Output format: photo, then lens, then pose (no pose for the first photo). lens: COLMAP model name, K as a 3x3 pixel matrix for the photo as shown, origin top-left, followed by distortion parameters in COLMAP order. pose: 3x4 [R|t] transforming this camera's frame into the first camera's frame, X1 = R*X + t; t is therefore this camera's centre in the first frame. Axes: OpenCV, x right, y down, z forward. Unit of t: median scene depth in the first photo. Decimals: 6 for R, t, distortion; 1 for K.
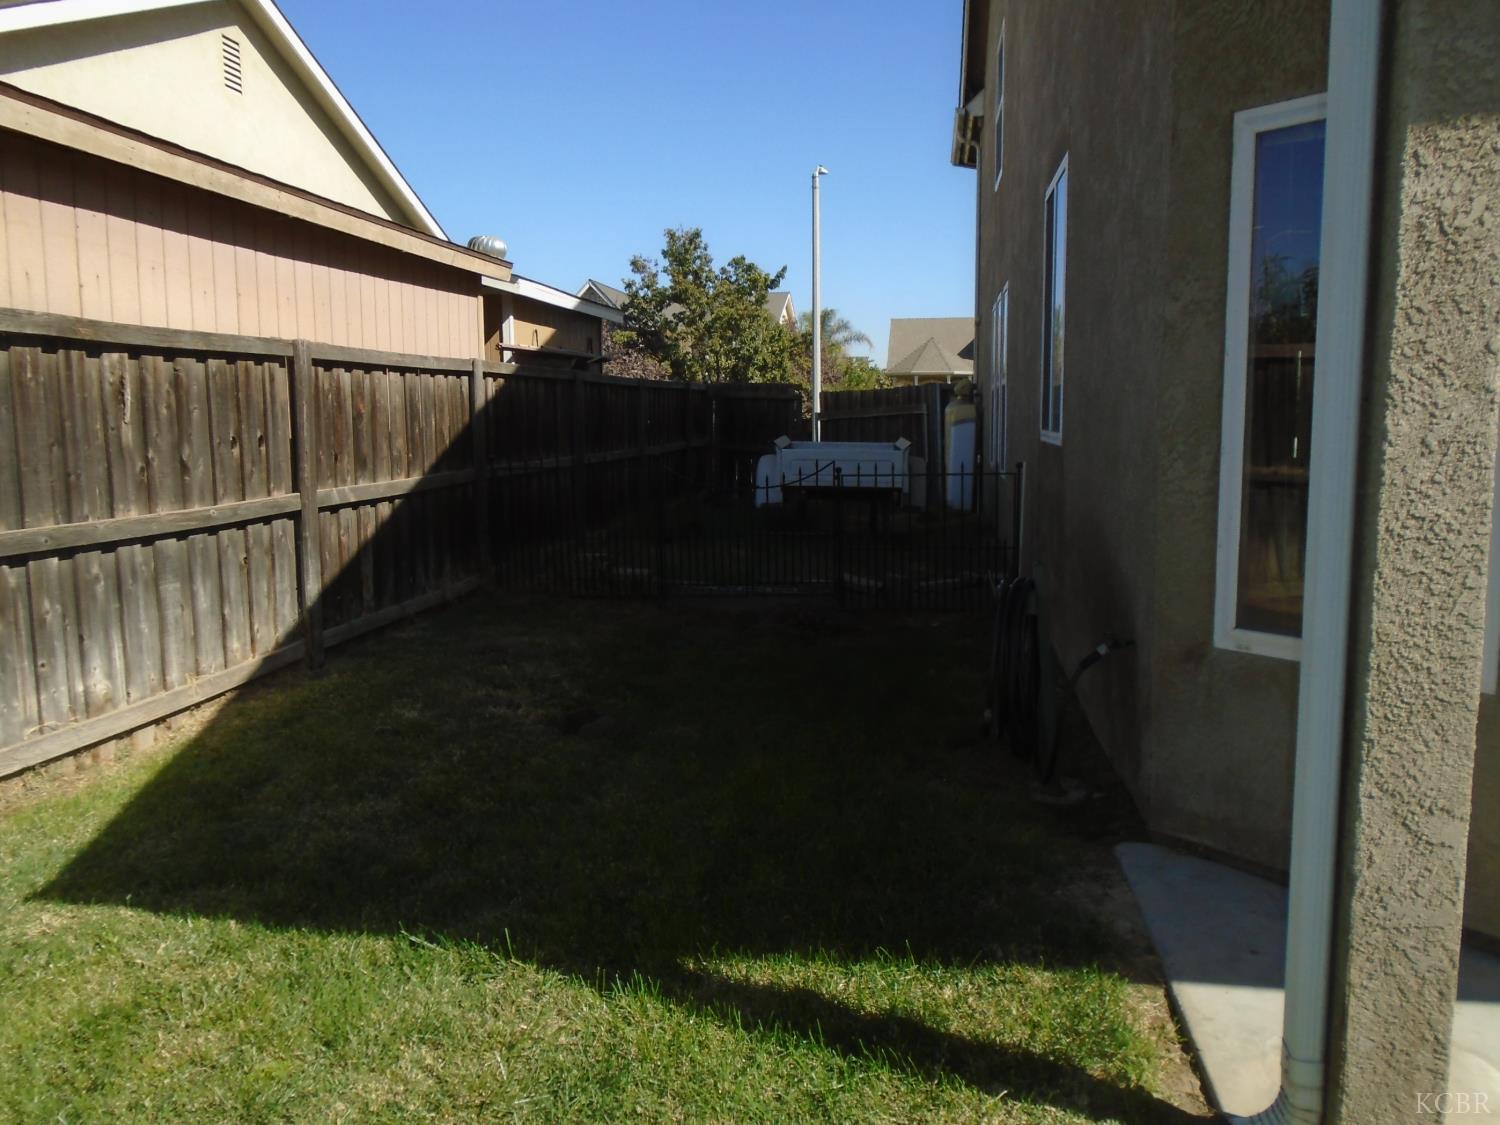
lens RADIAL K [[1157.8, 0, 747.2], [0, 1157.8, 551.1], [0, 0, 1]] dist [-0.015498, 0.008272]
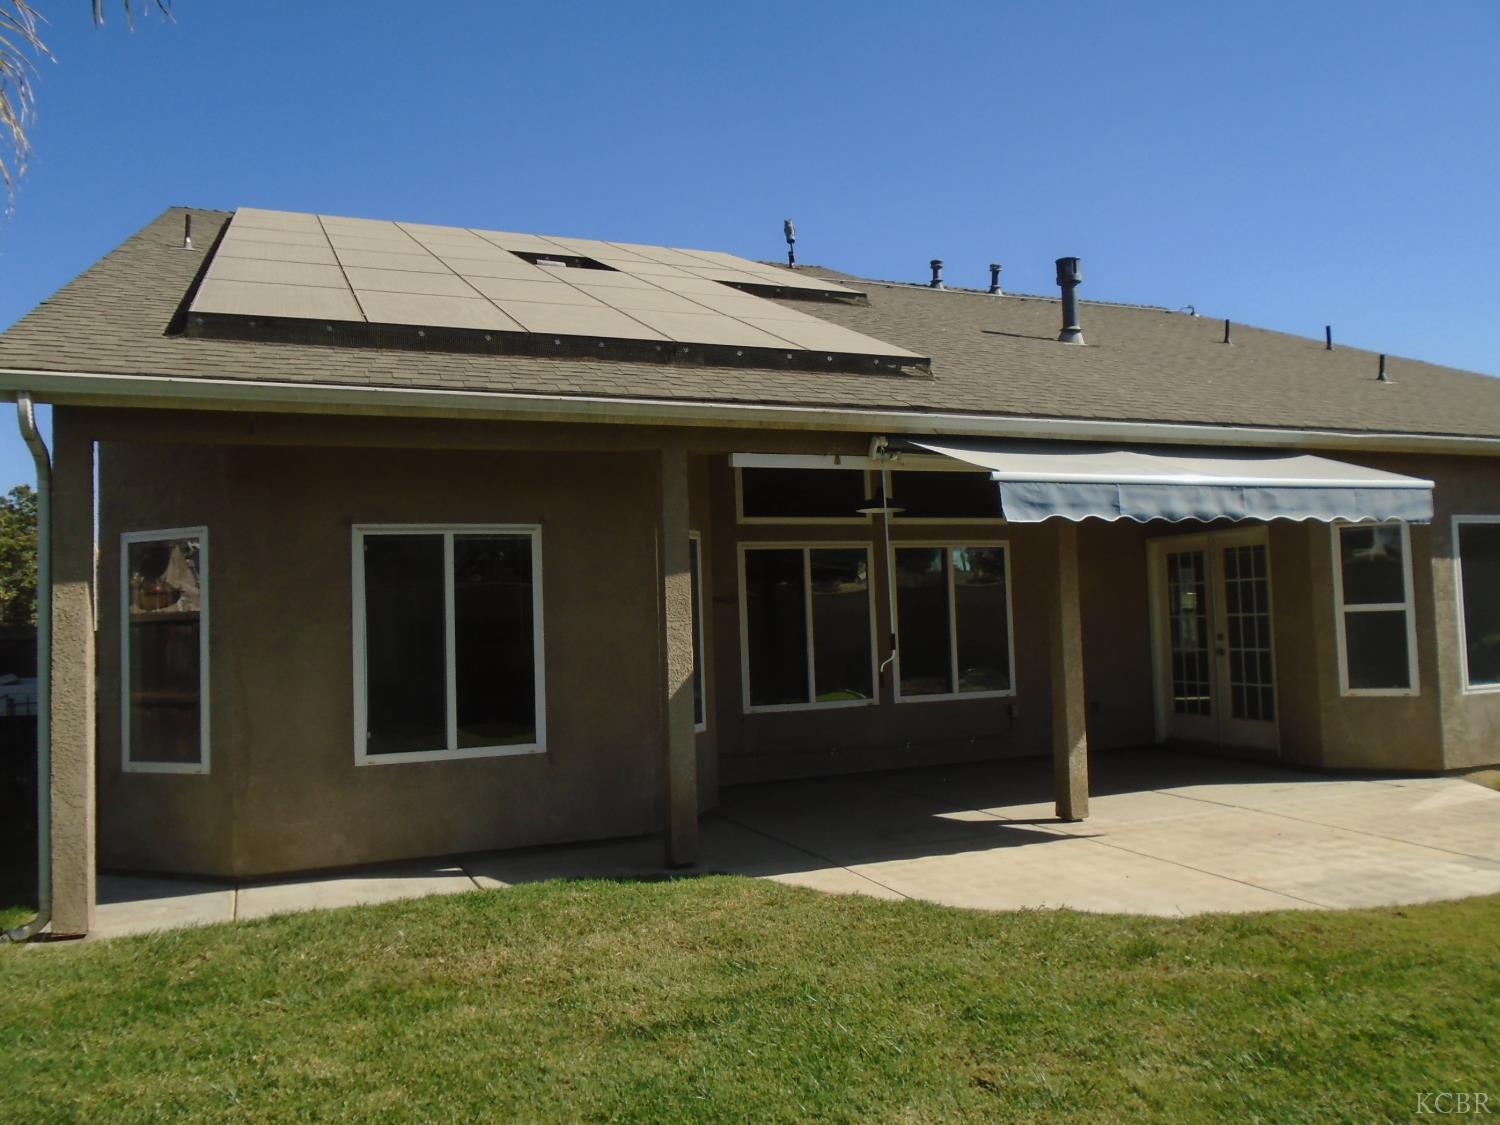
lens RADIAL K [[1157.8, 0, 747.2], [0, 1157.8, 551.1], [0, 0, 1]] dist [-0.015498, 0.008272]
pose [[0.859414, 0.012158, 0.511135, 0.128449], [0.084696, 0.982520, -0.165777, 0.056865], [-0.504216, 0.185762, 0.843362, -0.627288]]
